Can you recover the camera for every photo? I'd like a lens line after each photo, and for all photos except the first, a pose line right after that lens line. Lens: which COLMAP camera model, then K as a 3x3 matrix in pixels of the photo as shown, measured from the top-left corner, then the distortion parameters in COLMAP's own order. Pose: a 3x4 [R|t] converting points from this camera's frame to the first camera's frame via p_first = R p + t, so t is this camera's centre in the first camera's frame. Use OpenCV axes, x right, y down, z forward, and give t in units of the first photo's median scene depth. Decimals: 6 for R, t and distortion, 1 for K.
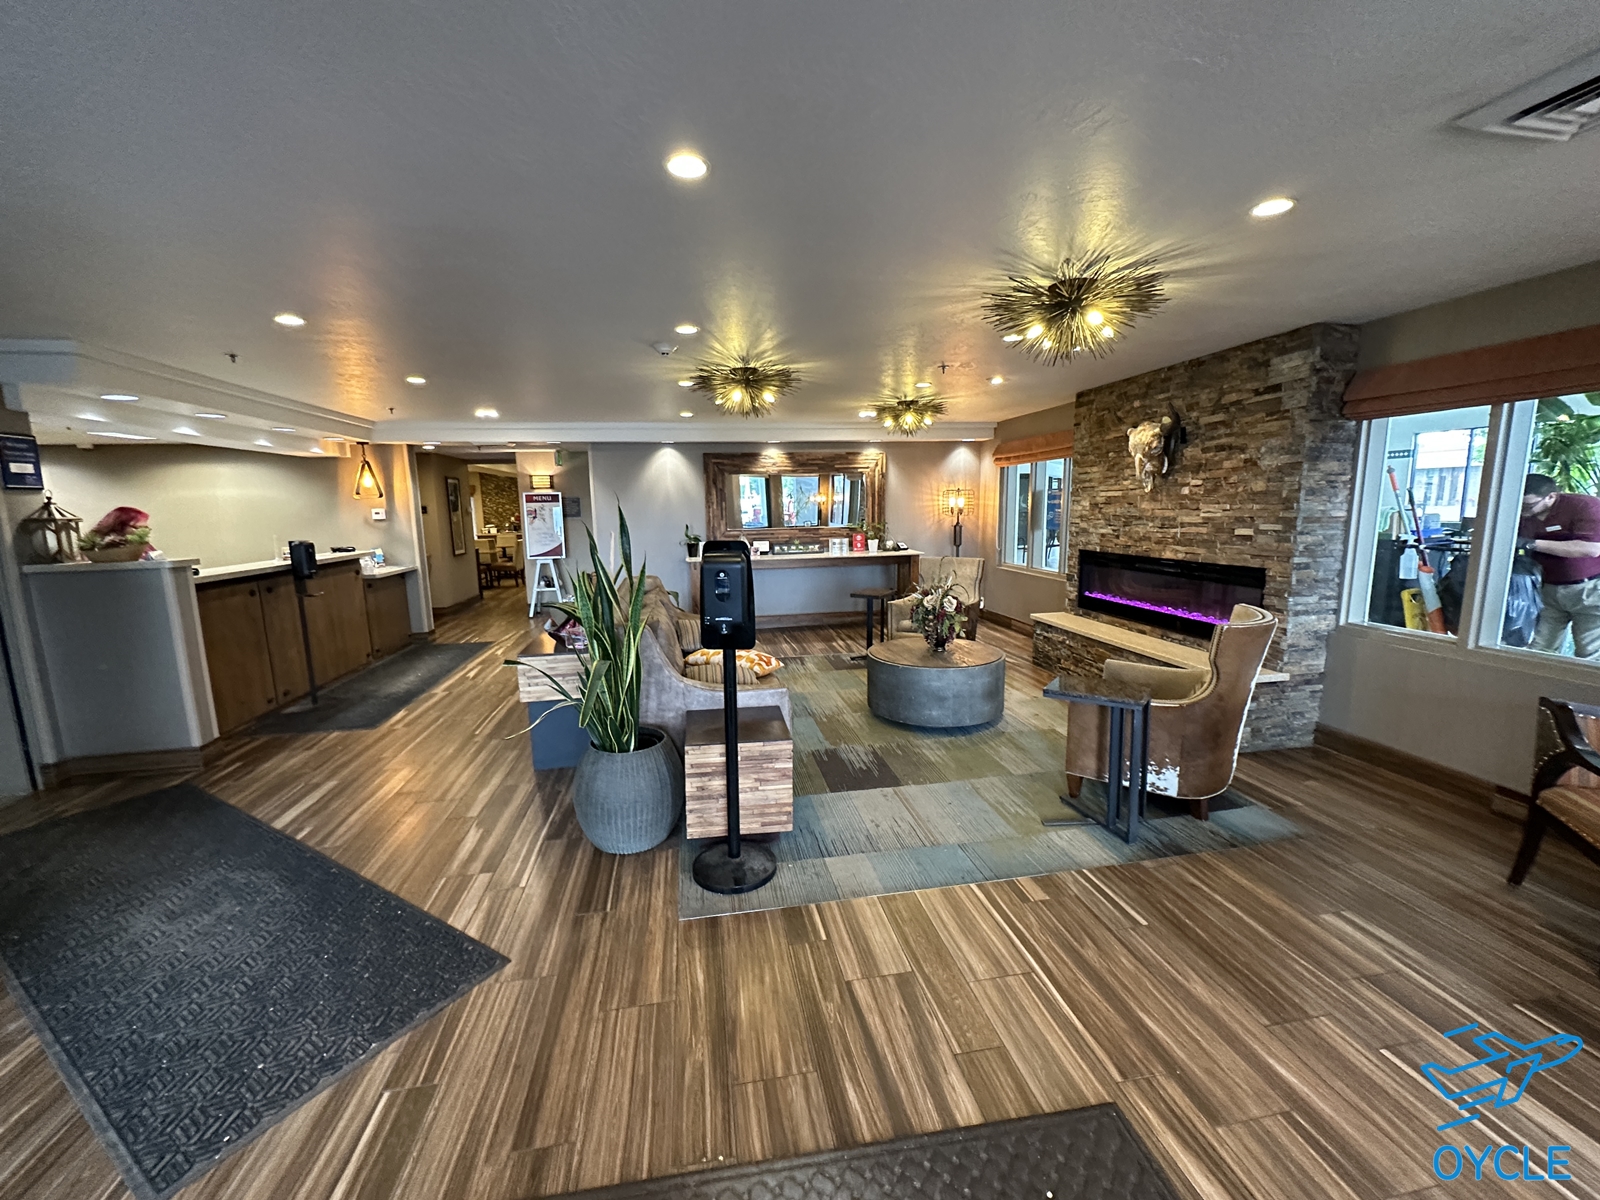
lens RADIAL K [[637.7, 0, 797.4], [0, 637.7, 605.4], [0, 0, 1]] dist [-0.008939, -0.000025]
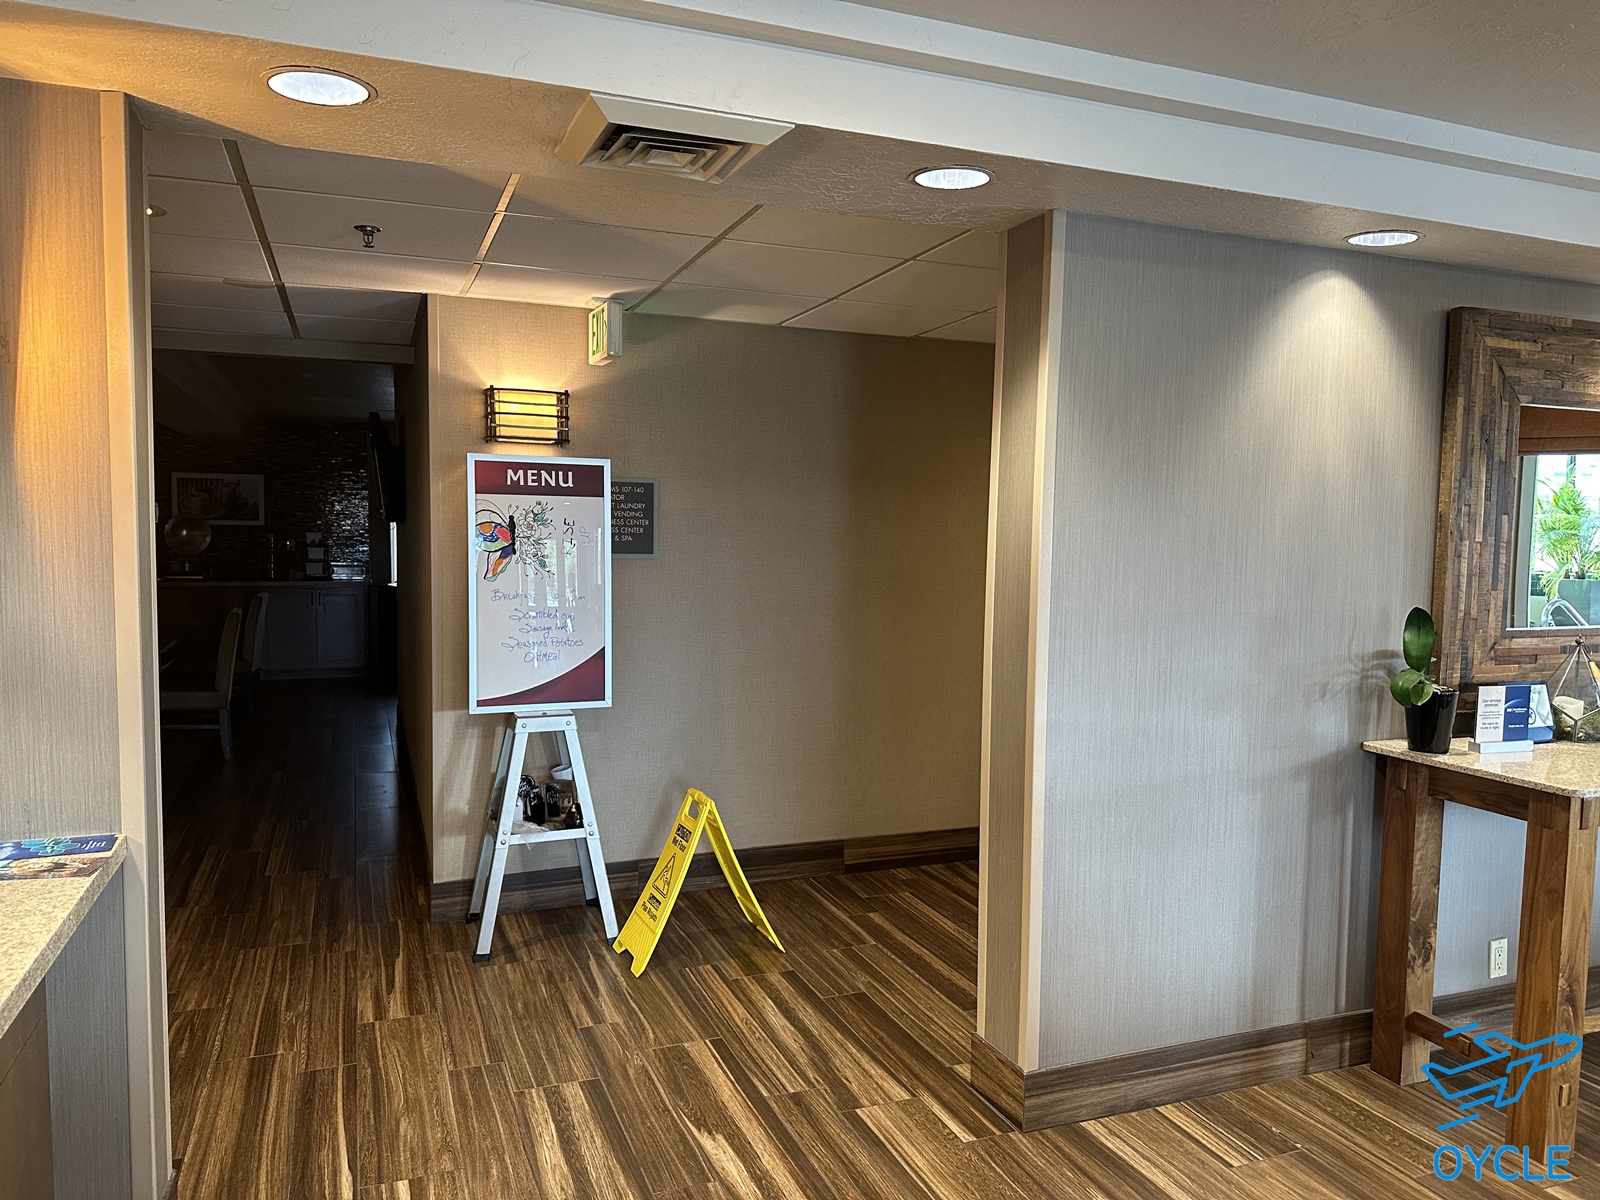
lens RADIAL K [[1119.2, 0, 799.8], [0, 1119.2, 600.0], [0, 0, 1]] dist [0.008906, 0.001627]
pose [[0.976709, 0.015973, 0.213972, -0.394007], [0.003619, 0.995857, -0.090861, -0.077439], [-0.214537, 0.089519, 0.972605, 0.539761]]
